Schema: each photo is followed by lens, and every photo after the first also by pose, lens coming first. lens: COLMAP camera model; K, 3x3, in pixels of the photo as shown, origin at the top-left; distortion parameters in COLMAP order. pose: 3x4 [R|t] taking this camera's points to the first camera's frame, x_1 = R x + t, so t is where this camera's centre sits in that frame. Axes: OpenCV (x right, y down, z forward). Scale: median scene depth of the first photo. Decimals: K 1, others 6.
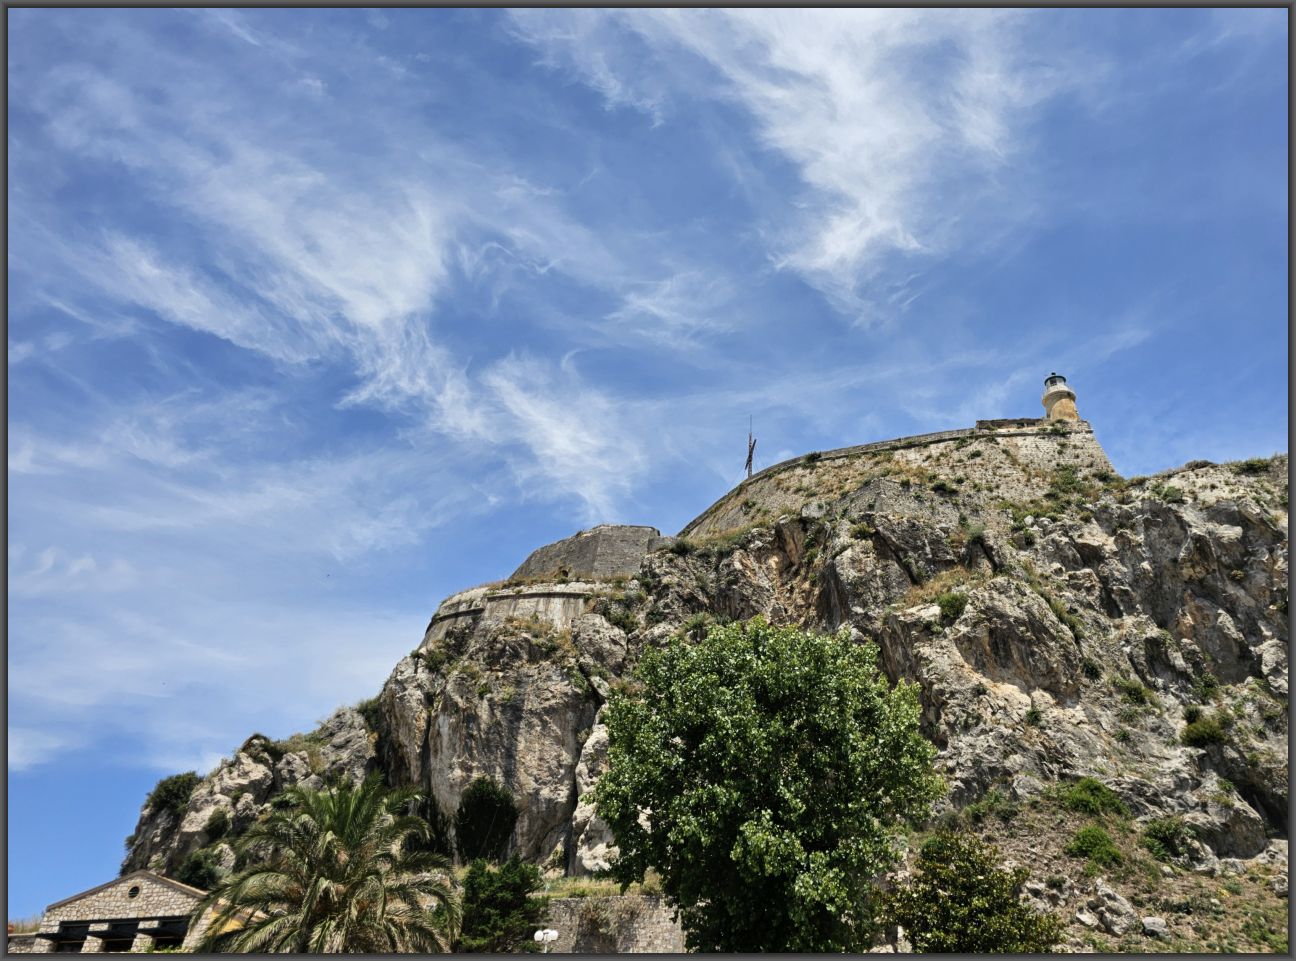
lens RADIAL K [[1022.6, 0, 779.1], [0, 1022.6, 376.8], [0, 0, 1]] dist [0.077116, -0.074537]
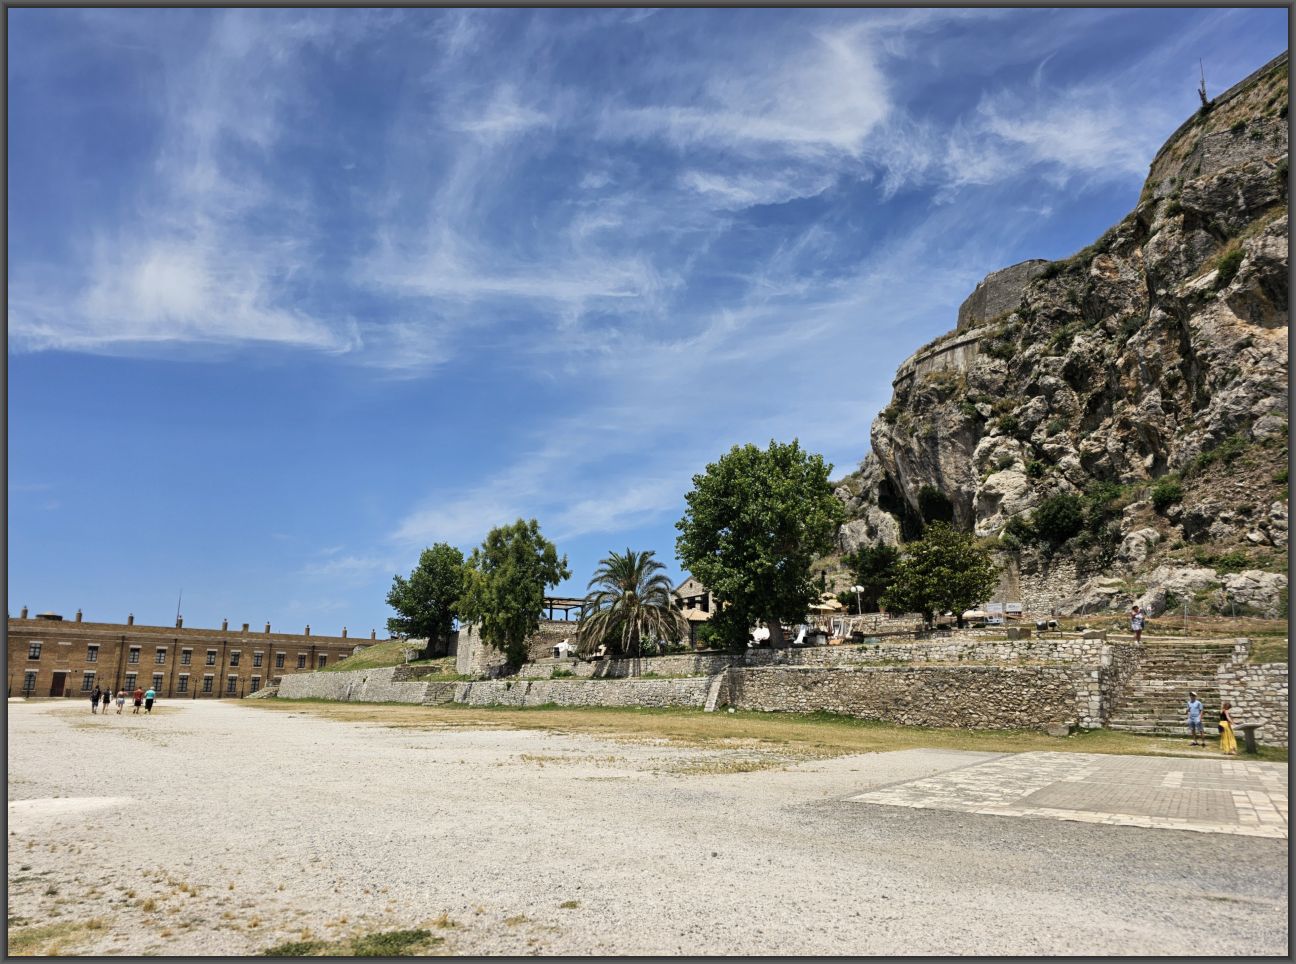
lens RADIAL K [[886.6, 0, 629.7], [0, 886.6, 507.8], [0, 0, 1]] dist [0.060575, -0.042977]
pose [[0.577429, -0.153851, -0.801814, 0.447045], [0.478456, 0.859541, 0.179634, -0.012562], [0.661556, -0.487358, 0.569935, -0.010621]]
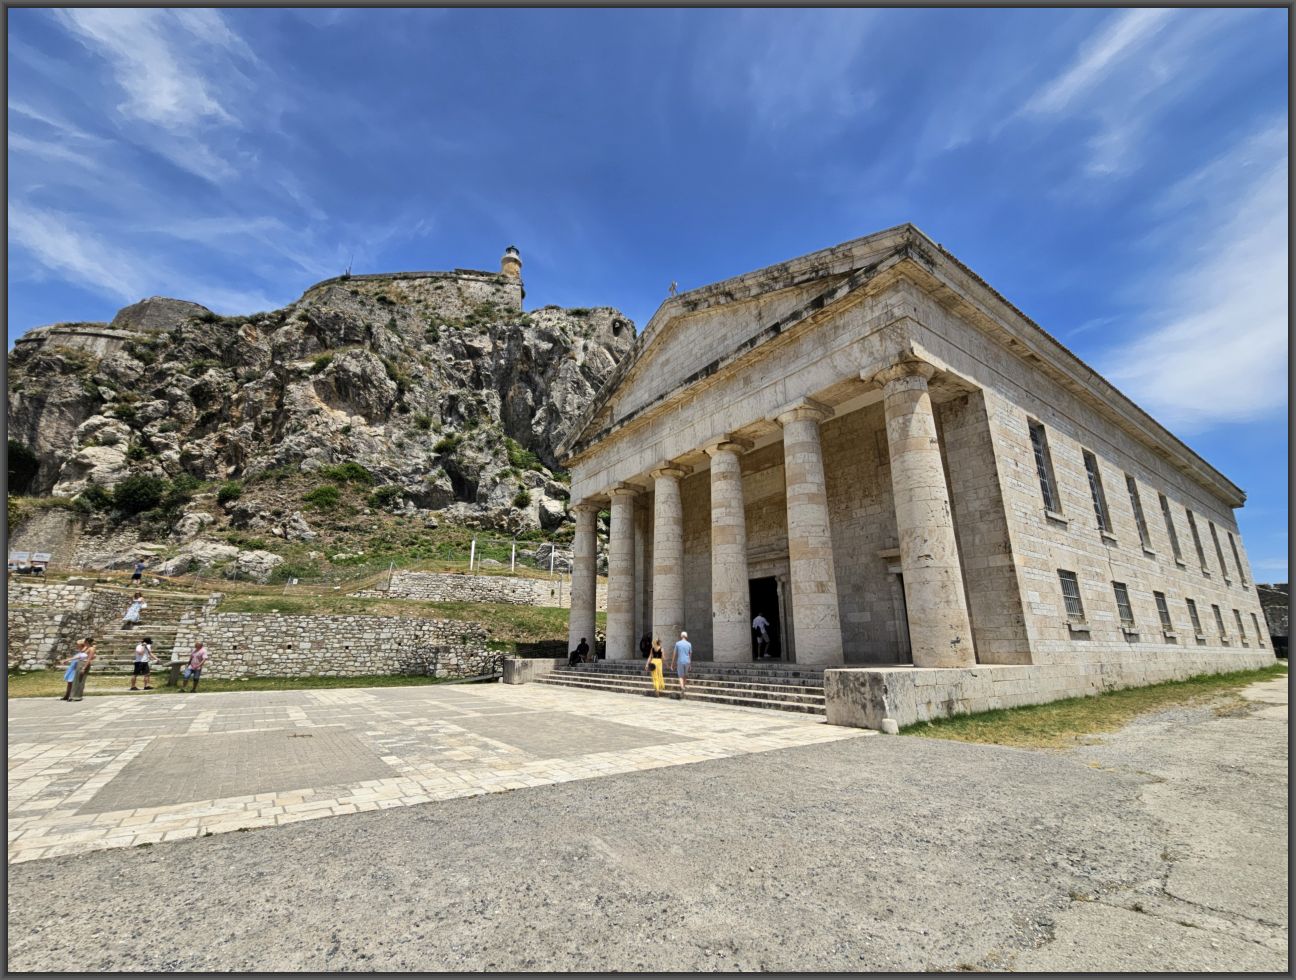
lens RADIAL K [[544.9, 0, 652.6], [0, 544.9, 492.7], [0, 0, 1]] dist [-0.001956, 0.000187]
pose [[0.975532, 0.071999, 0.207733, 0.448581], [-0.141238, 0.929331, 0.341167, 0.044831], [-0.168489, -0.362160, 0.916762, 0.063580]]
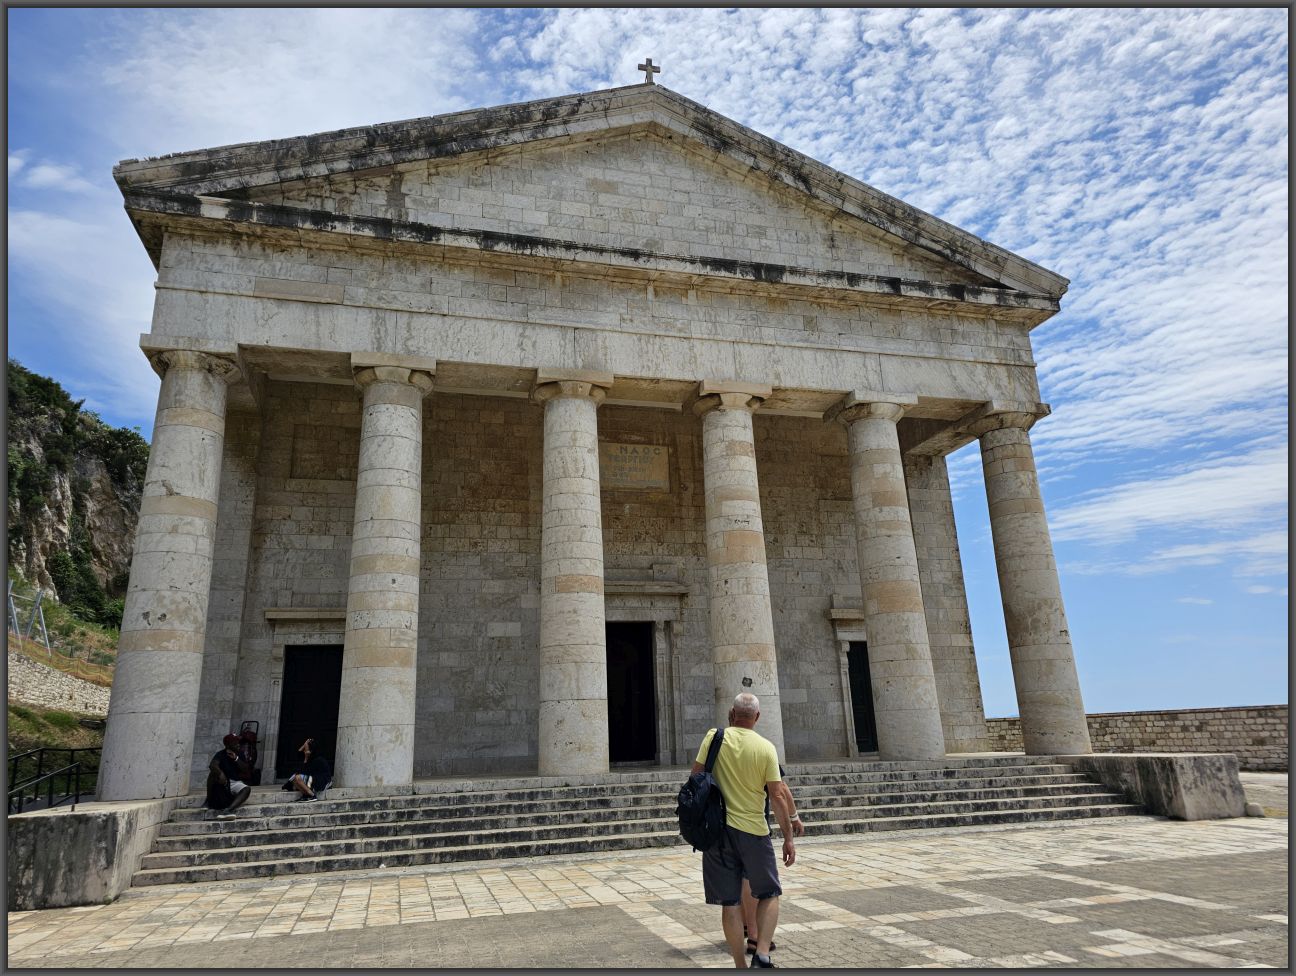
lens RADIAL K [[849.7, 0, 647.3], [0, 849.7, 483.0], [0, 0, 1]] dist [0.068687, -0.064143]
pose [[0.136561, 0.289143, 0.947495, 0.321378], [-0.570121, 0.805122, -0.163525, 0.168291], [-0.810131, -0.517856, 0.274795, 0.228638]]
